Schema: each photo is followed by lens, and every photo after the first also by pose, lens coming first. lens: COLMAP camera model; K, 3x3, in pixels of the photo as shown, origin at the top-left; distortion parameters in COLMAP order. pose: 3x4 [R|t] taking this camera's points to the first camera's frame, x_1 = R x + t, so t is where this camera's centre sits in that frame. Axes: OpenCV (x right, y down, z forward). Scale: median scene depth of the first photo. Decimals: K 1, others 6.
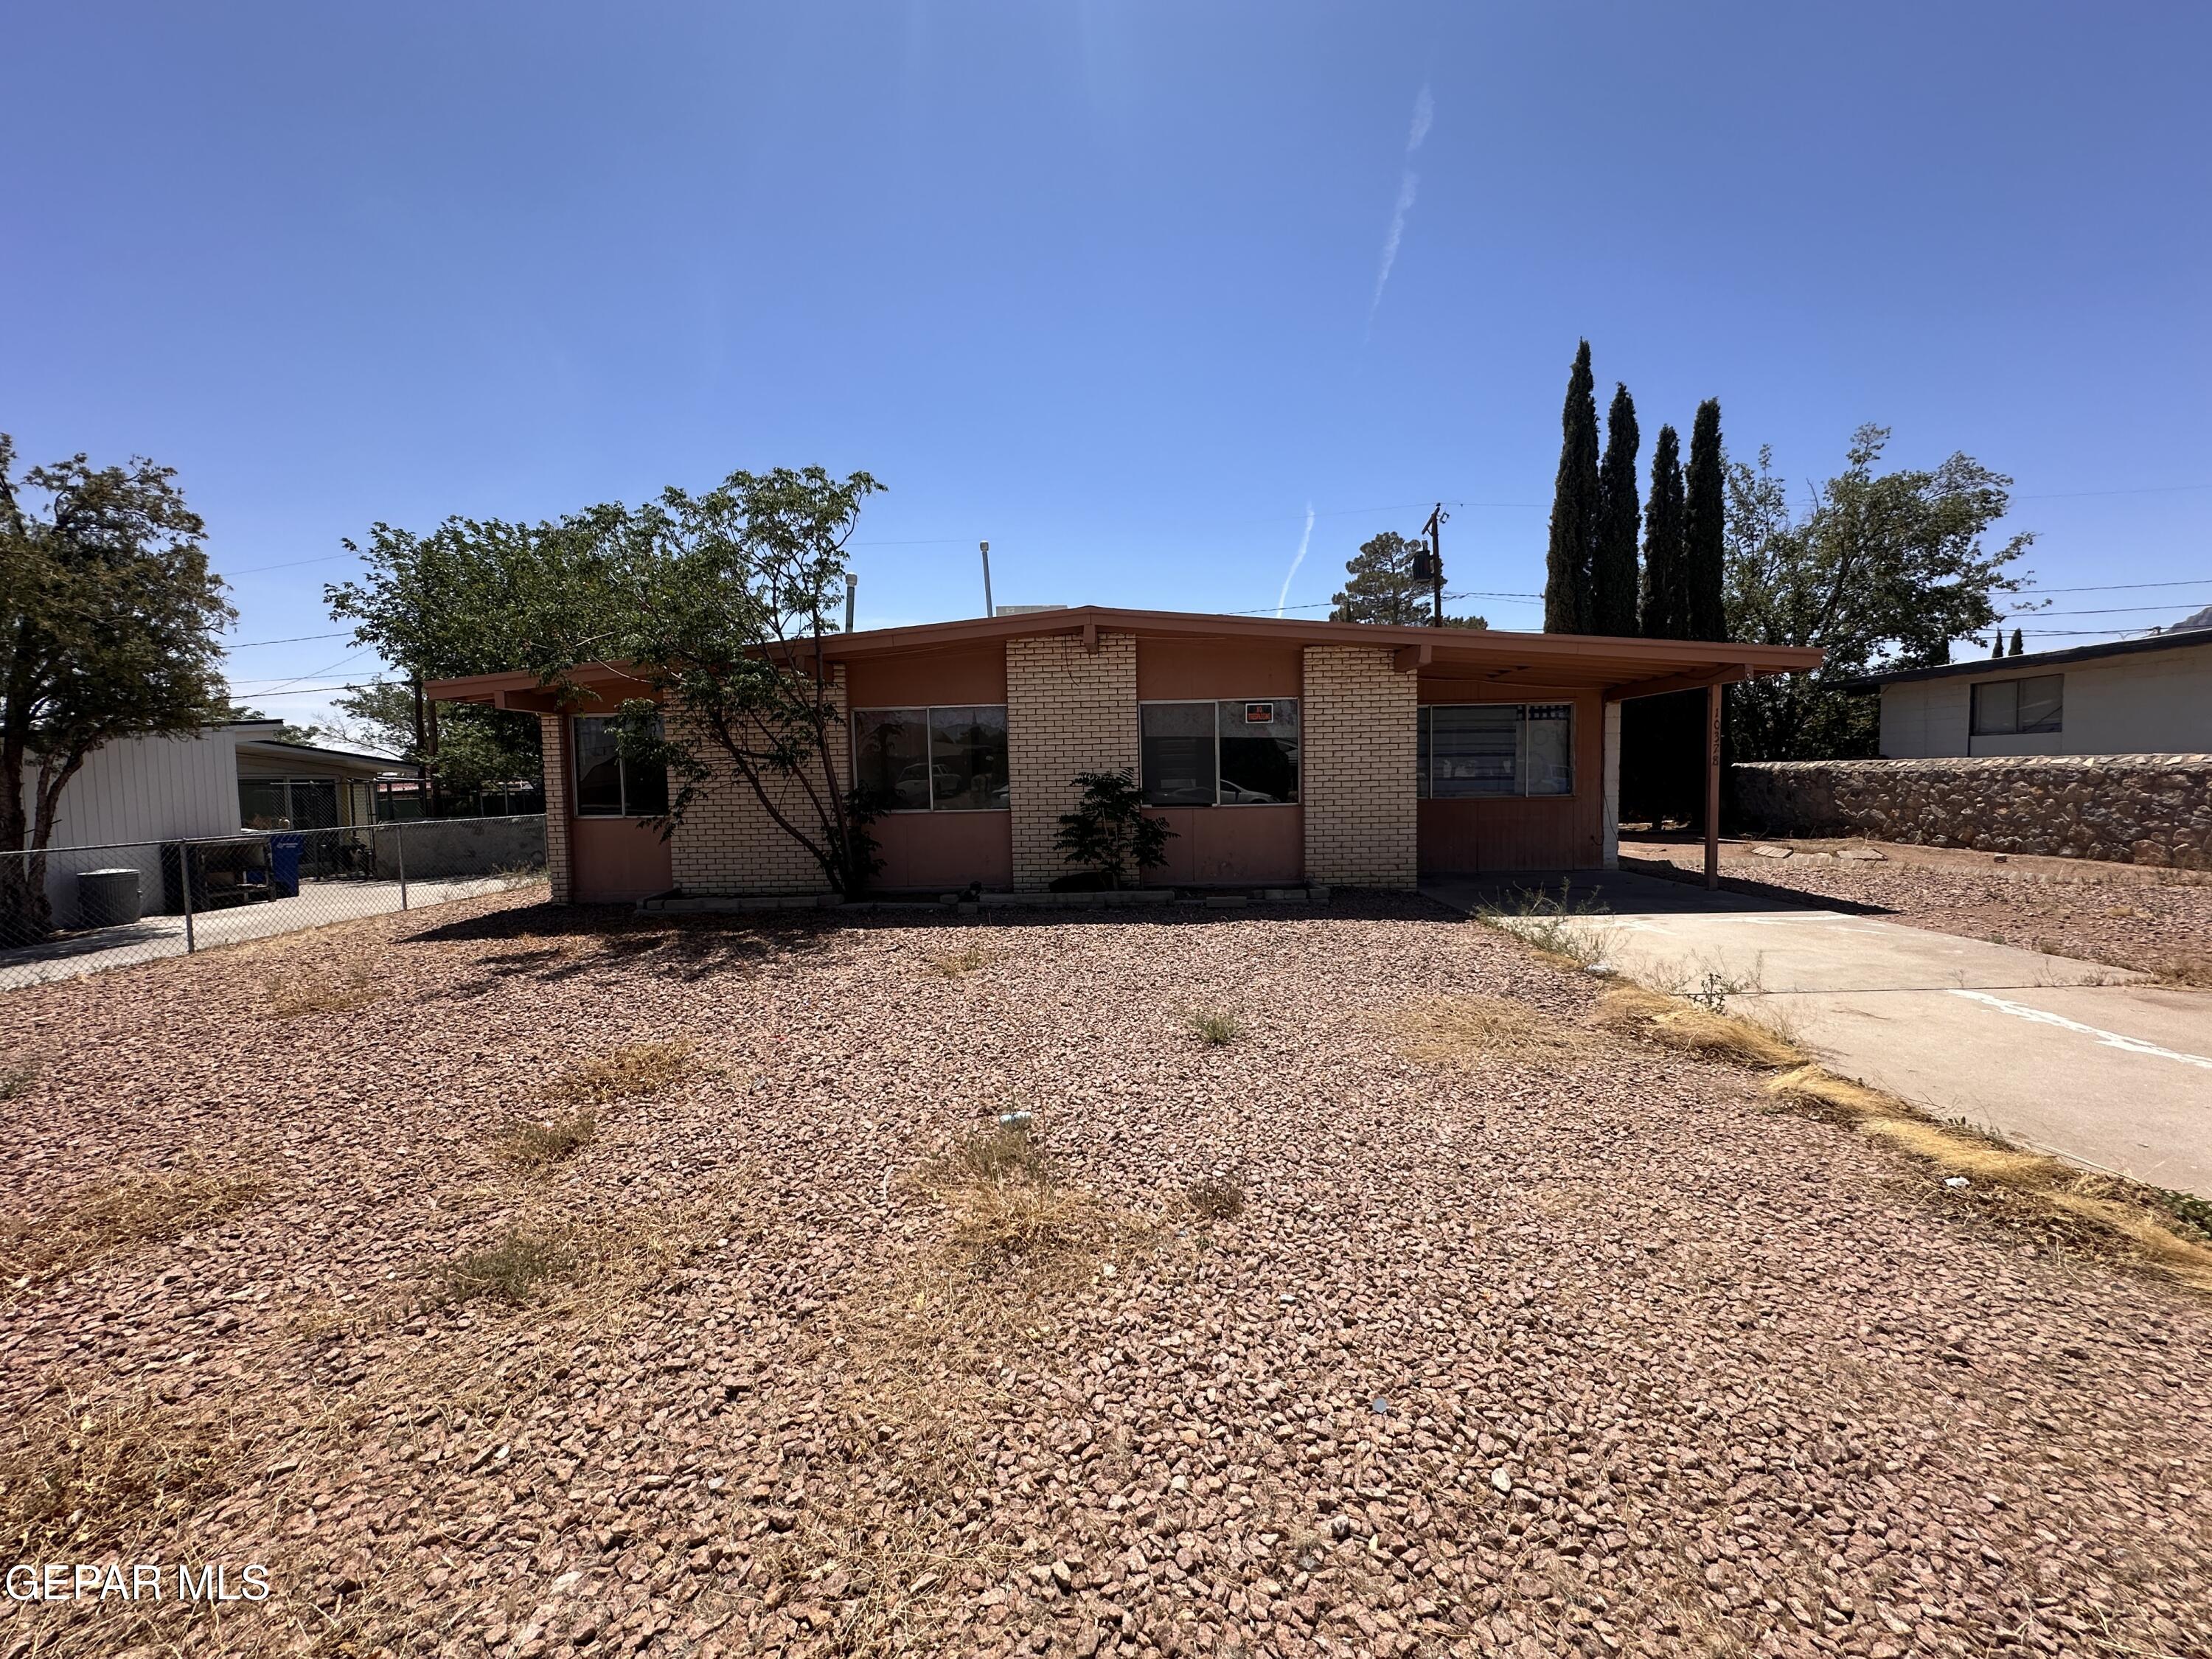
lens RADIAL K [[881.0, 0, 1097.3], [0, 881.0, 826.8], [0, 0, 1]] dist [0.009481, 0.000141]
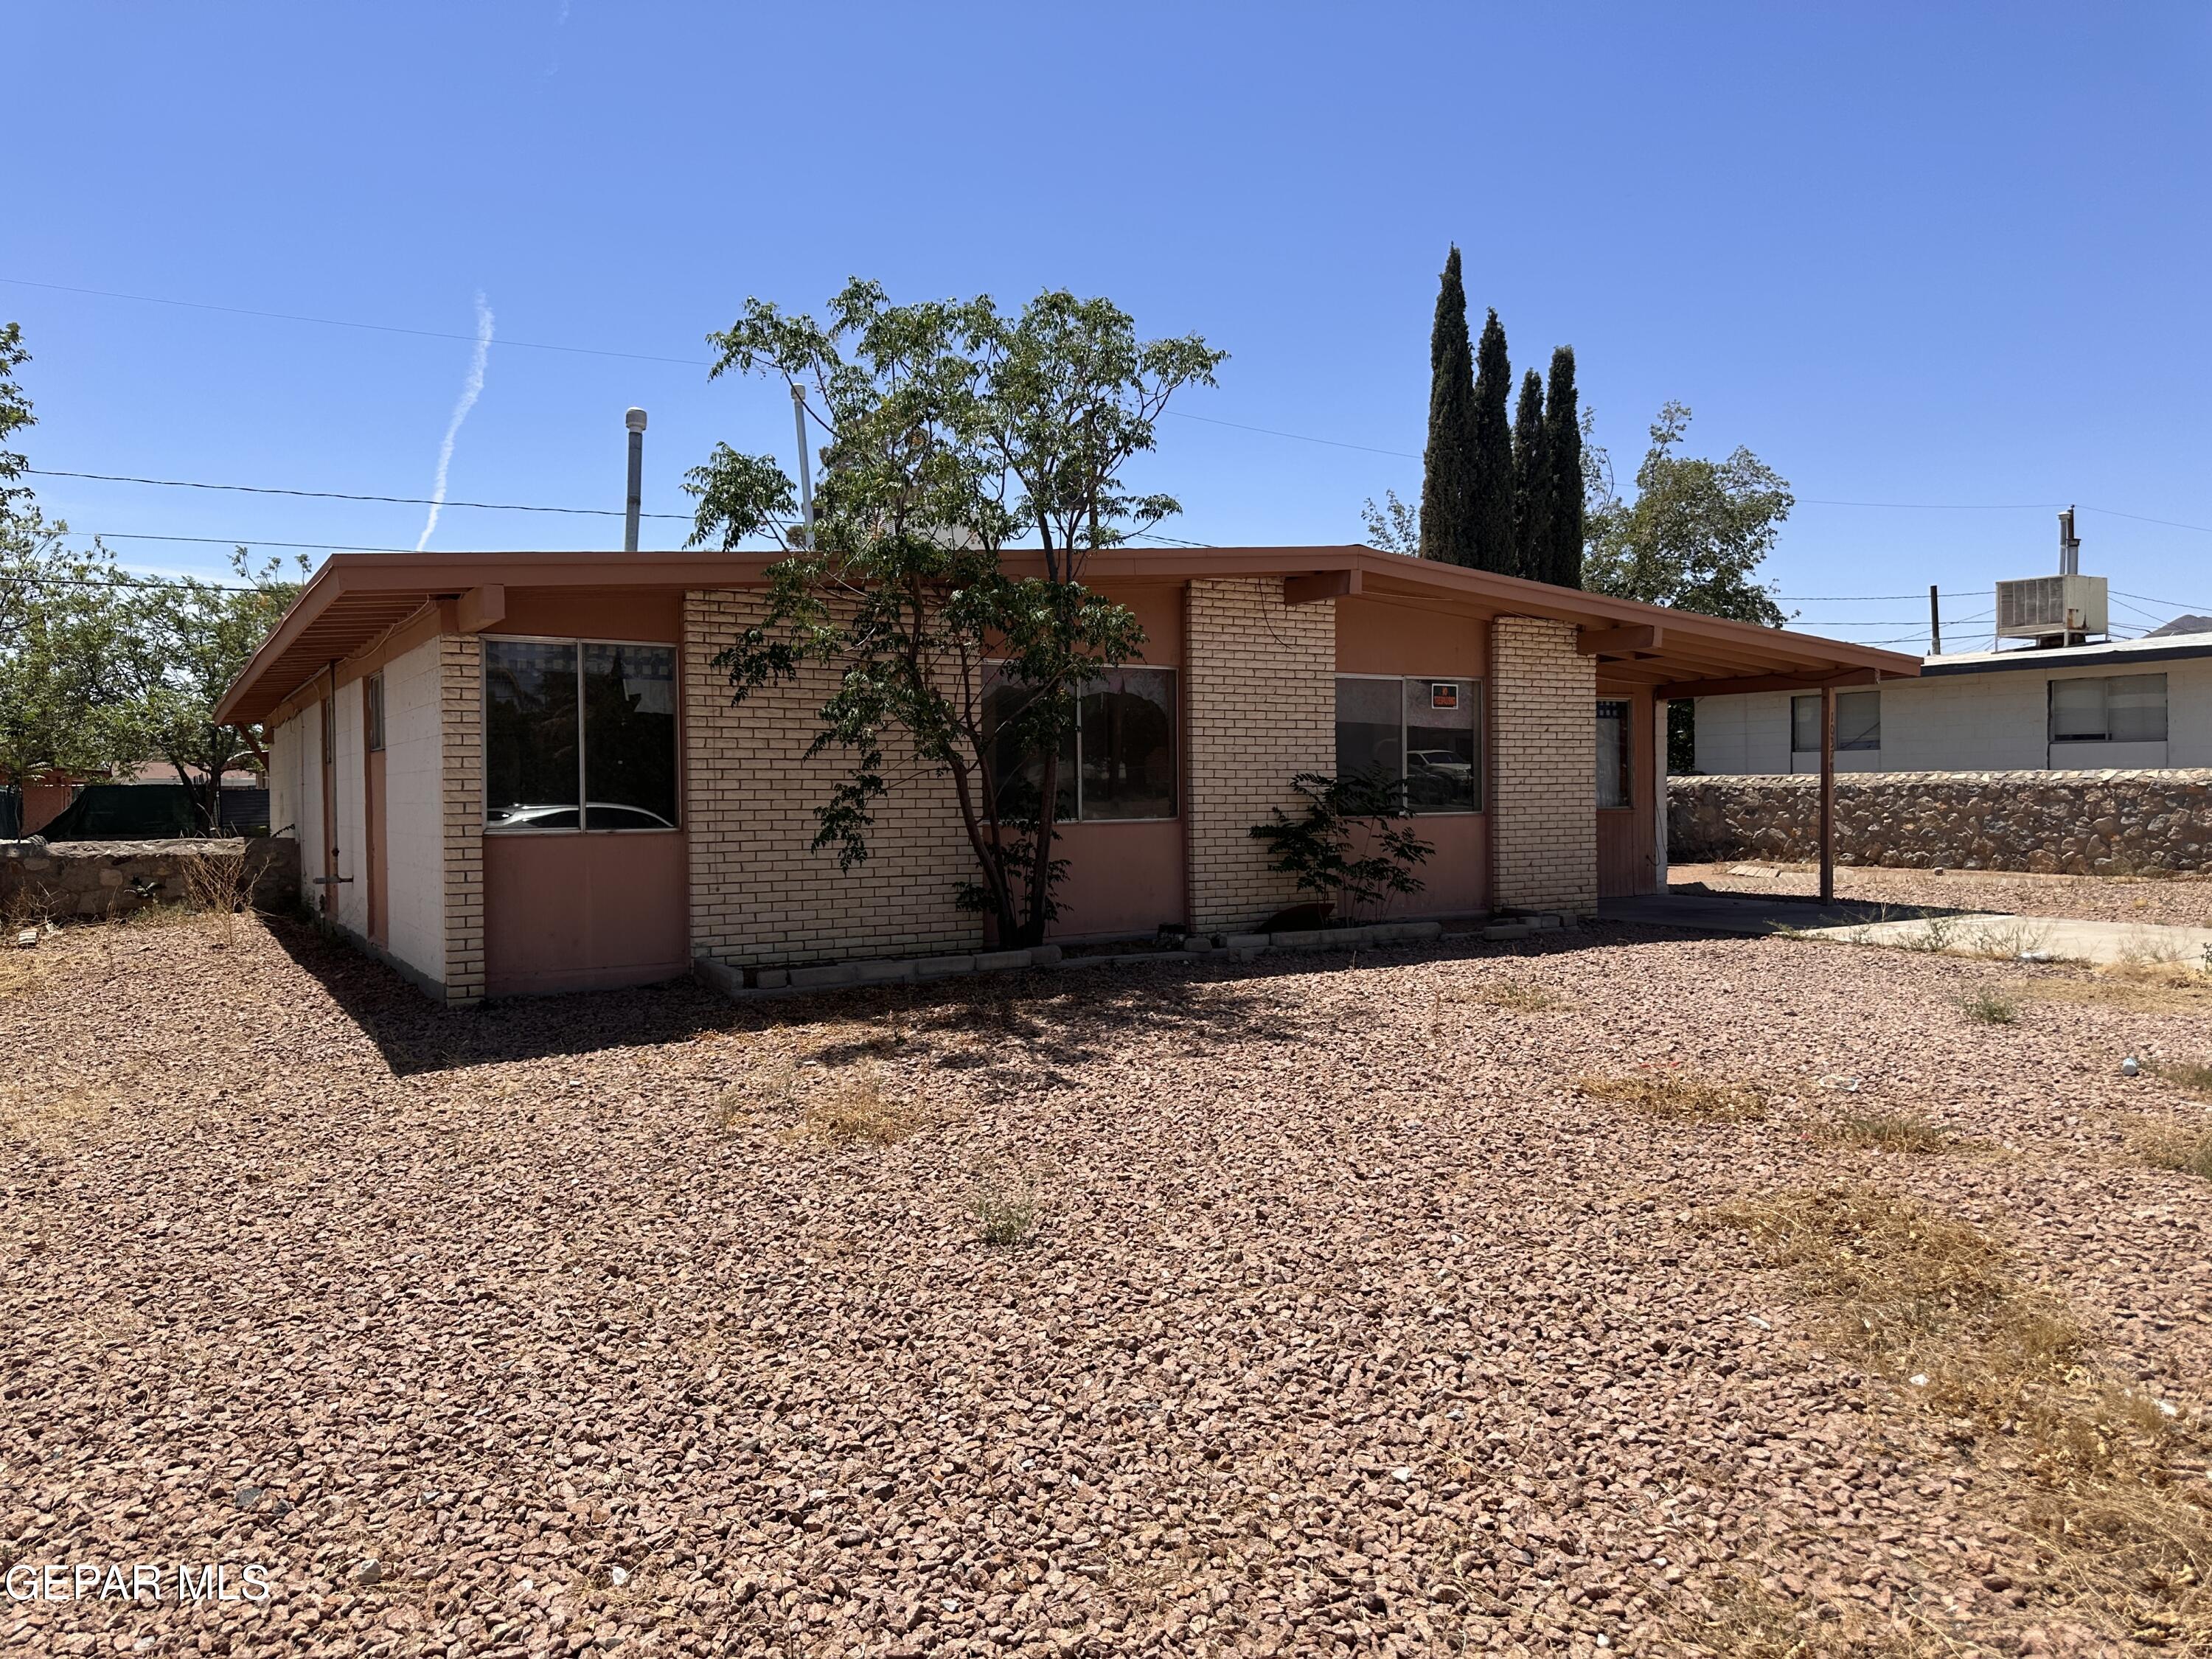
lens RADIAL K [[1558.2, 0, 1096.3], [0, 1558.2, 823.5], [0, 0, 1]] dist [0.048031, -0.043454]
pose [[0.841726, 0.000455, 0.539905, -0.894793], [0.024073, 0.998974, -0.038372, 0.031855], [-0.539368, 0.045295, 0.840851, 0.013345]]
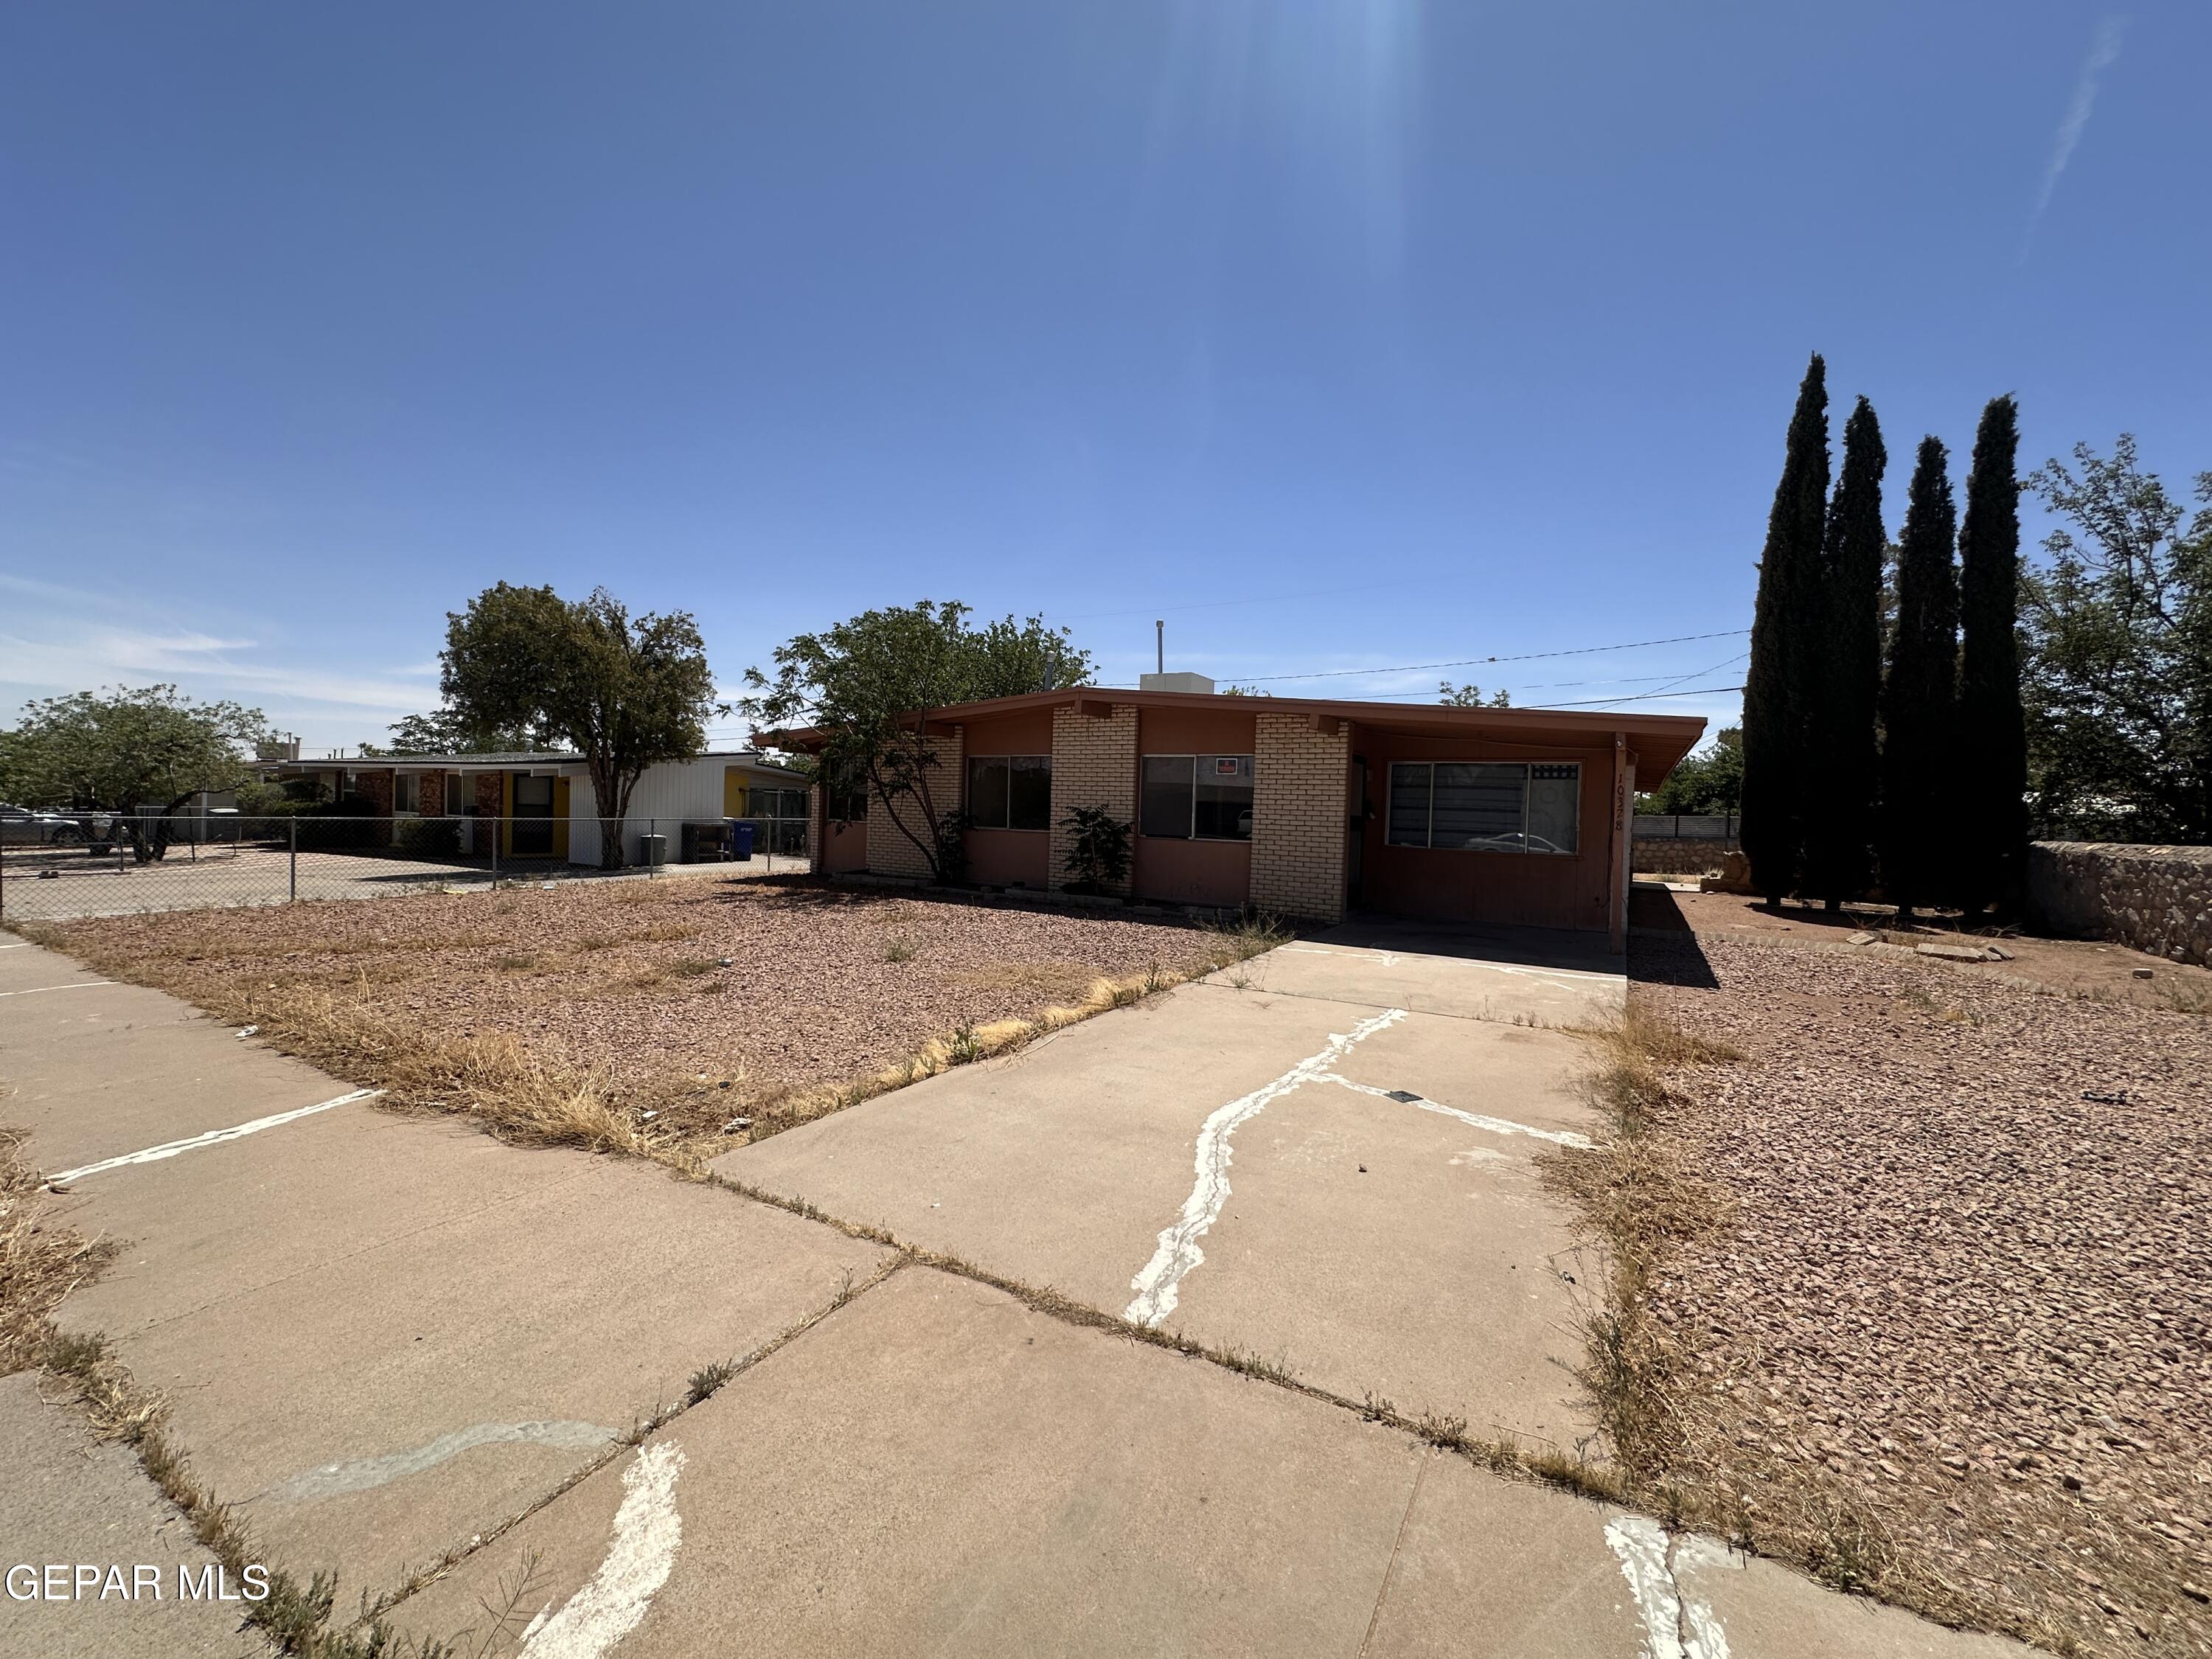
lens RADIAL K [[881.0, 0, 1097.3], [0, 881.0, 826.8], [0, 0, 1]] dist [0.009481, 0.000141]
pose [[0.875879, 0.060079, -0.478777, 0.673076], [-0.078077, 0.996789, -0.017753, -0.009290], [0.476173, 0.052931, 0.877757, -0.177624]]
